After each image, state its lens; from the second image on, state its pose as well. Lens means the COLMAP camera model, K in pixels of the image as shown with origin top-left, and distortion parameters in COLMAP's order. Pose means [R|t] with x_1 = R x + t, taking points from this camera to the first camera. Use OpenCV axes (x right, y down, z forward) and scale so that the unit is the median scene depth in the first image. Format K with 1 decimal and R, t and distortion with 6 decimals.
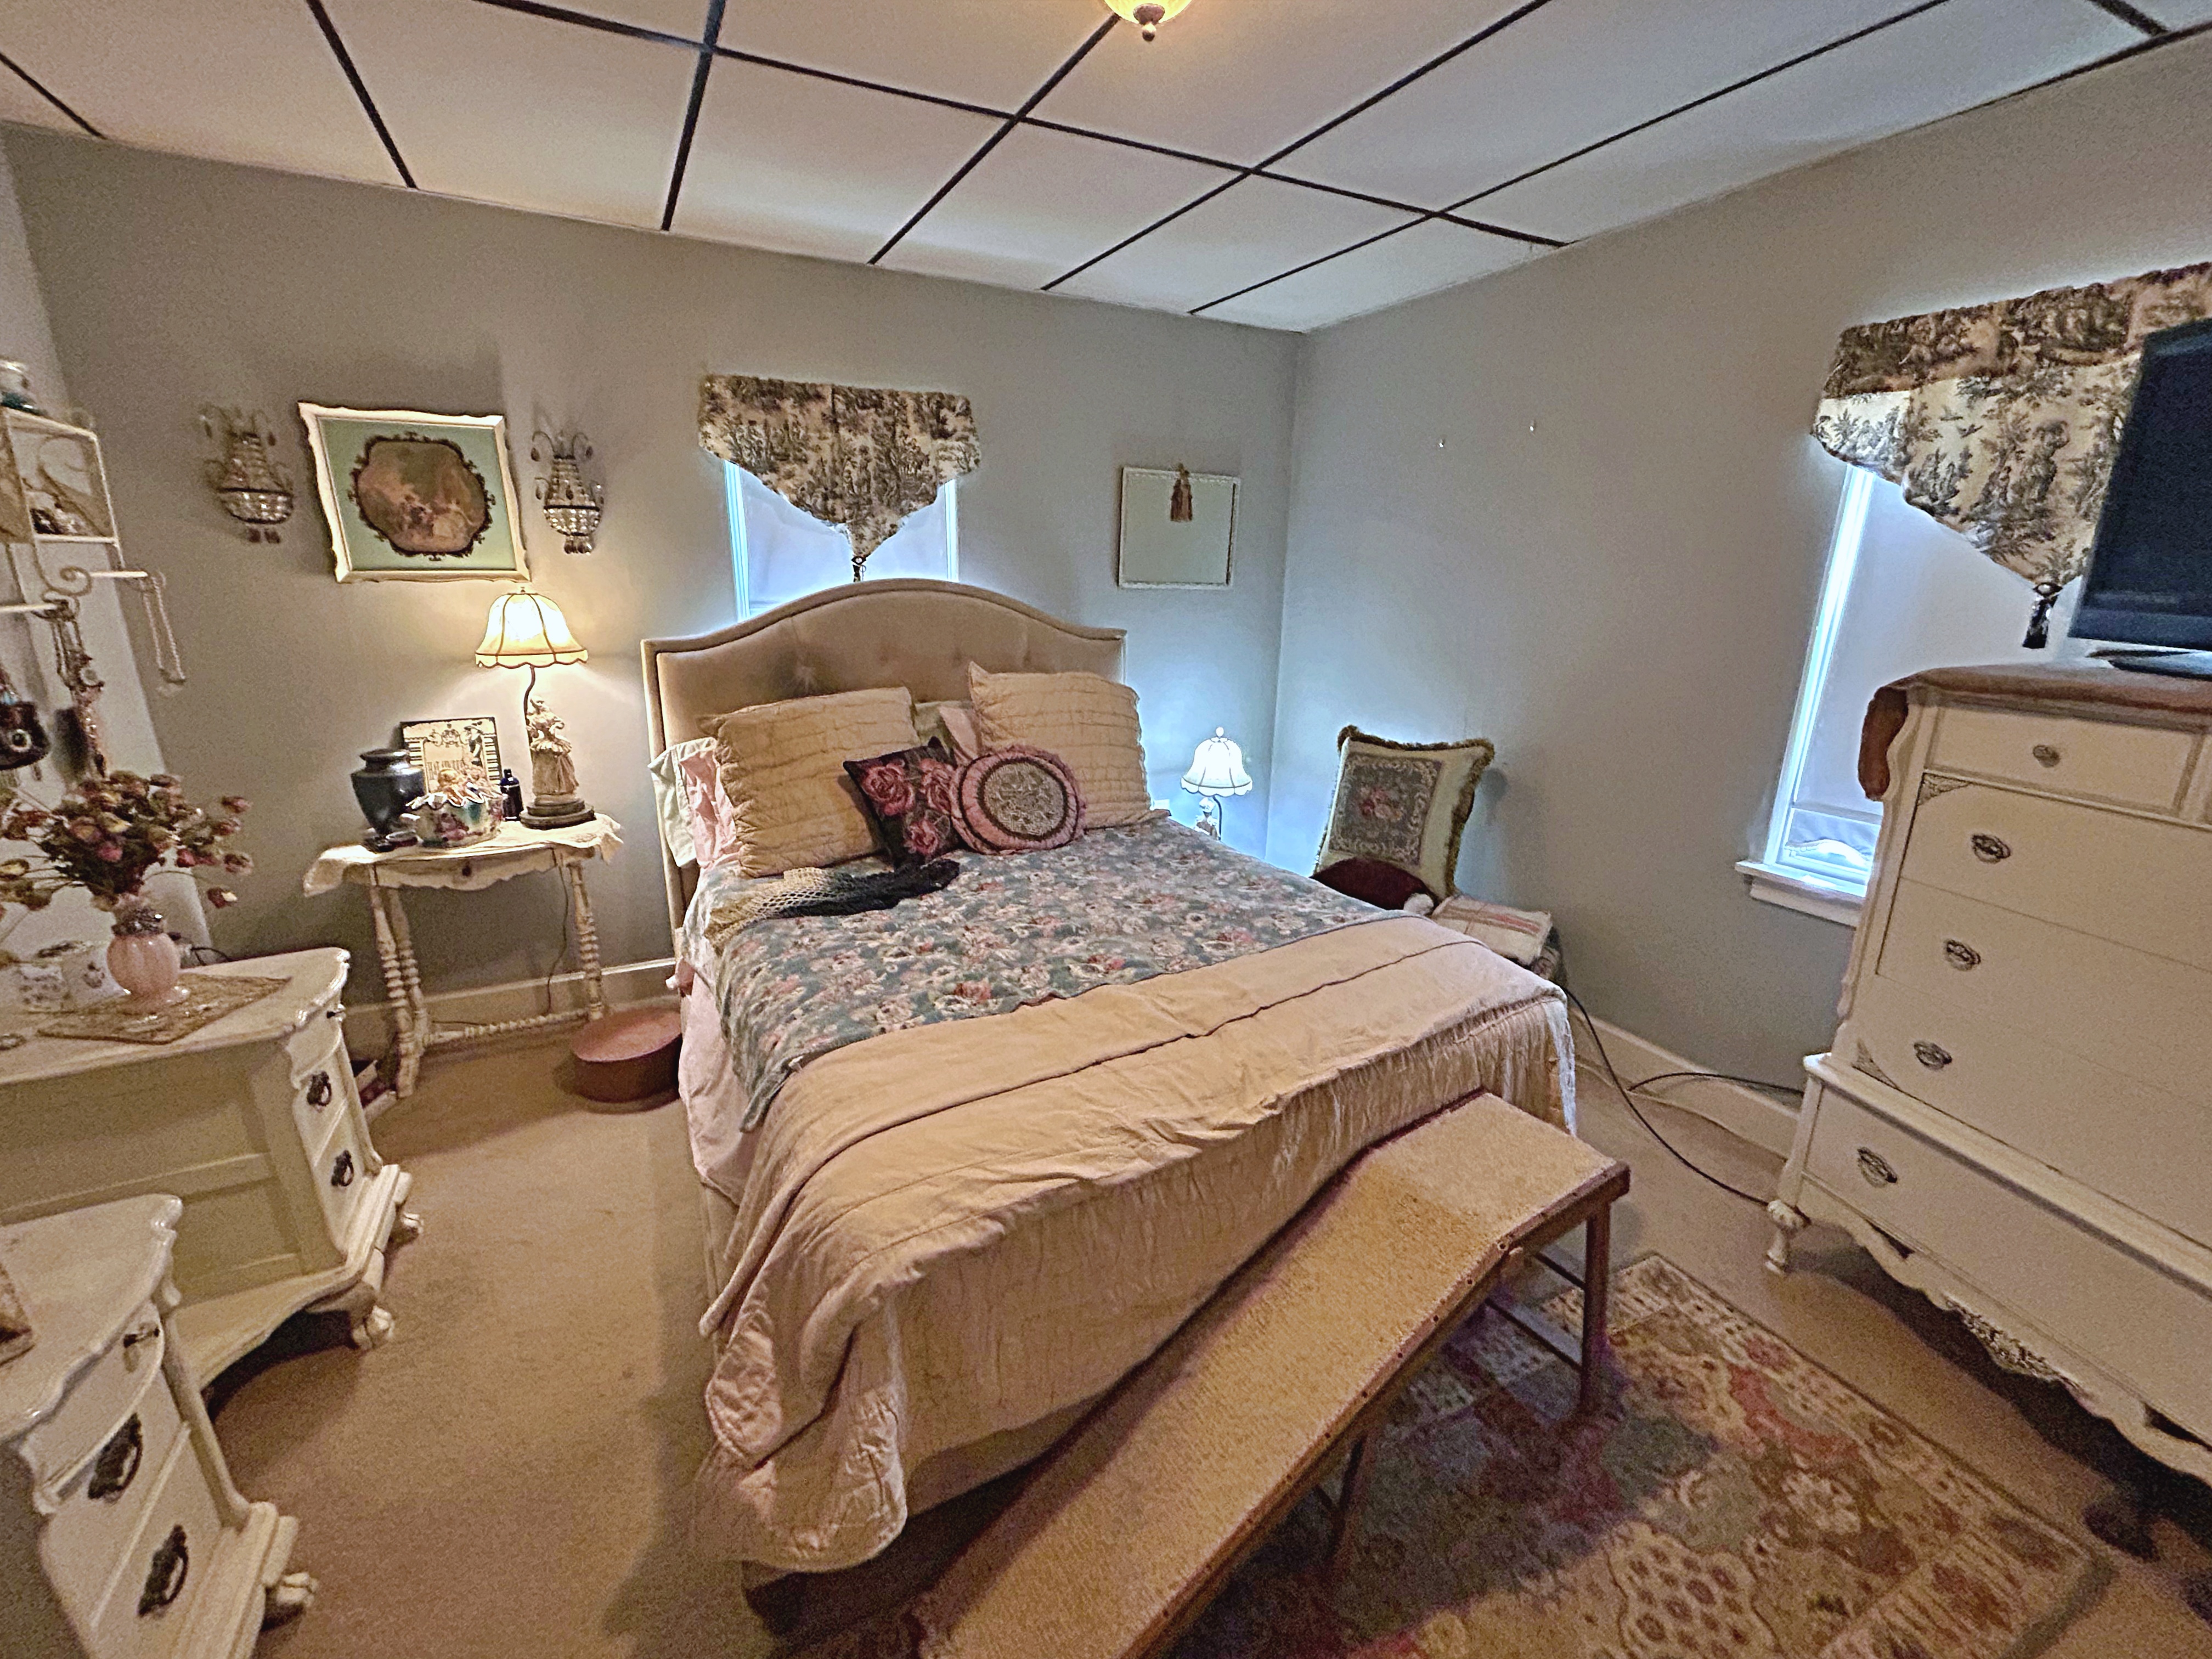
lens RADIAL K [[917.3, 0, 1107.8], [0, 917.3, 829.7], [0, 0, 1]] dist [-0.001517, 0.000303]
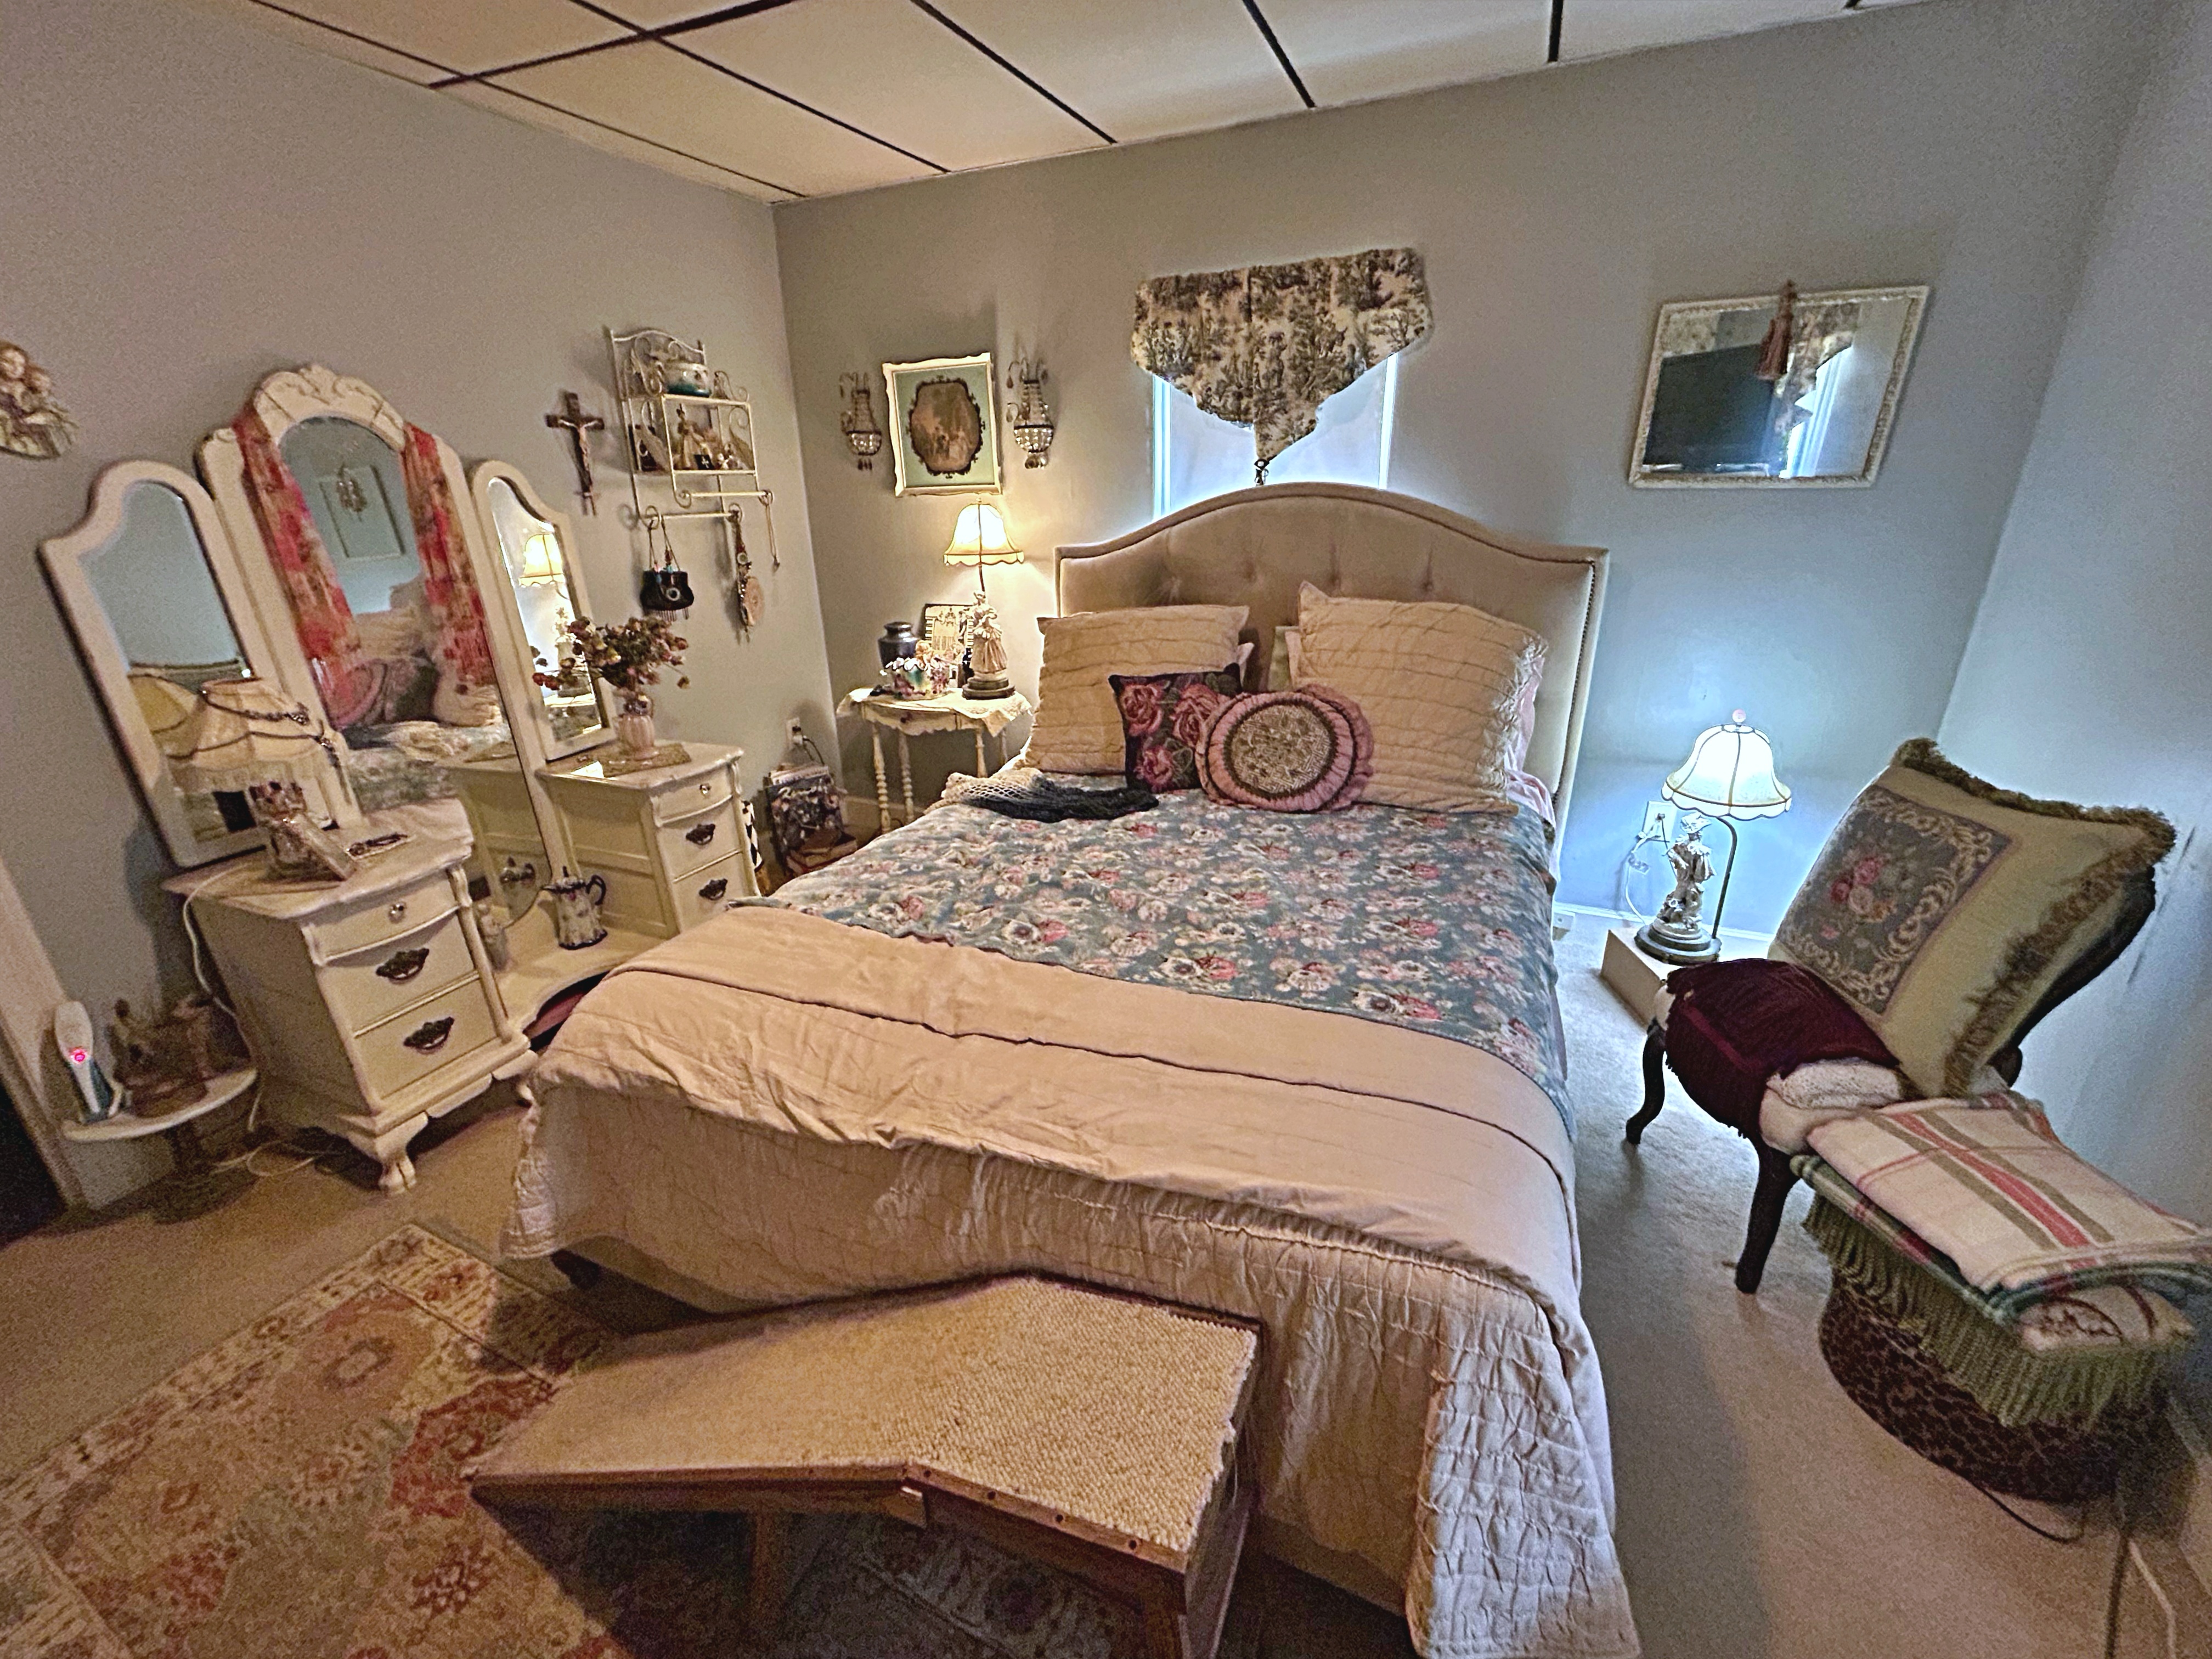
lens RADIAL K [[923.2, 0, 1106.0], [0, 923.2, 829.5], [0, 0, 1]] dist [-0.009691, 0.005593]
pose [[0.618945, 0.253285, -0.743474, 0.483100], [-0.188325, 0.966822, 0.172593, -0.081536], [0.762523, 0.033190, 0.646110, 0.347907]]
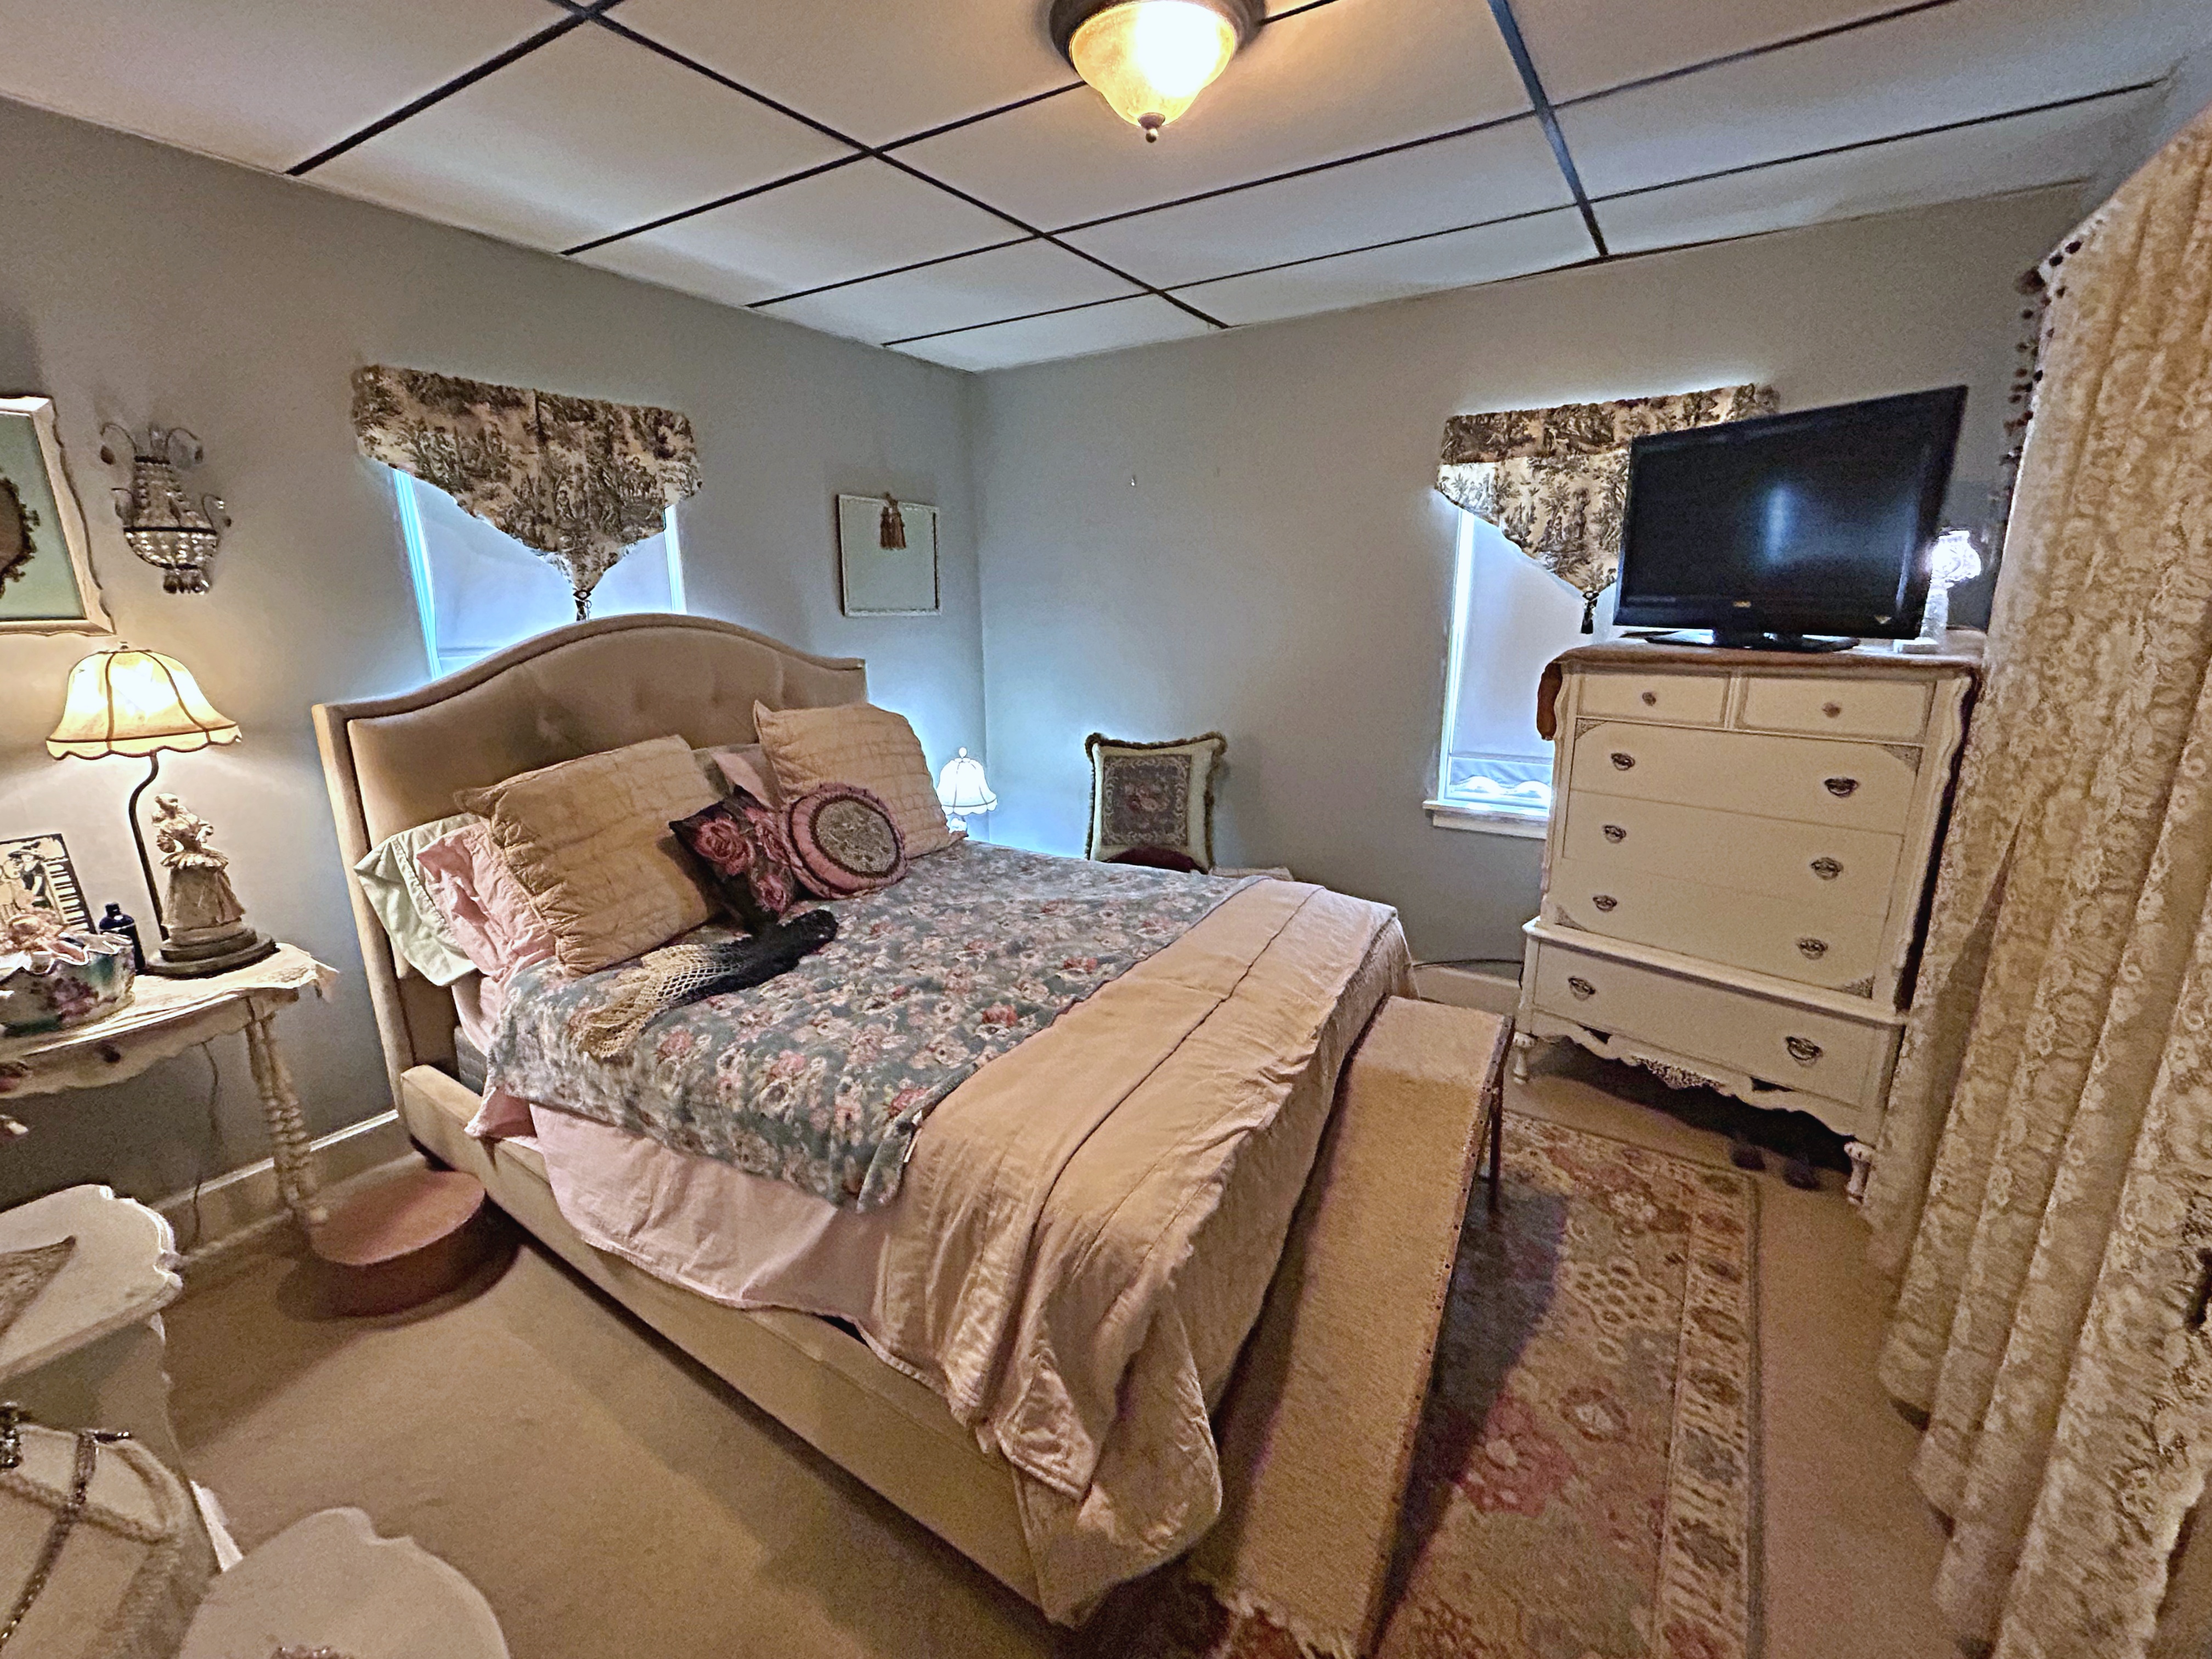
lens RADIAL K [[923.2, 0, 1106.0], [0, 923.2, 829.5], [0, 0, 1]] dist [-0.009691, 0.005593]
pose [[0.867025, -0.143586, 0.477127, -0.339598], [0.156380, 0.987611, 0.013040, -0.013774], [-0.473088, 0.063307, 0.878737, 0.030673]]
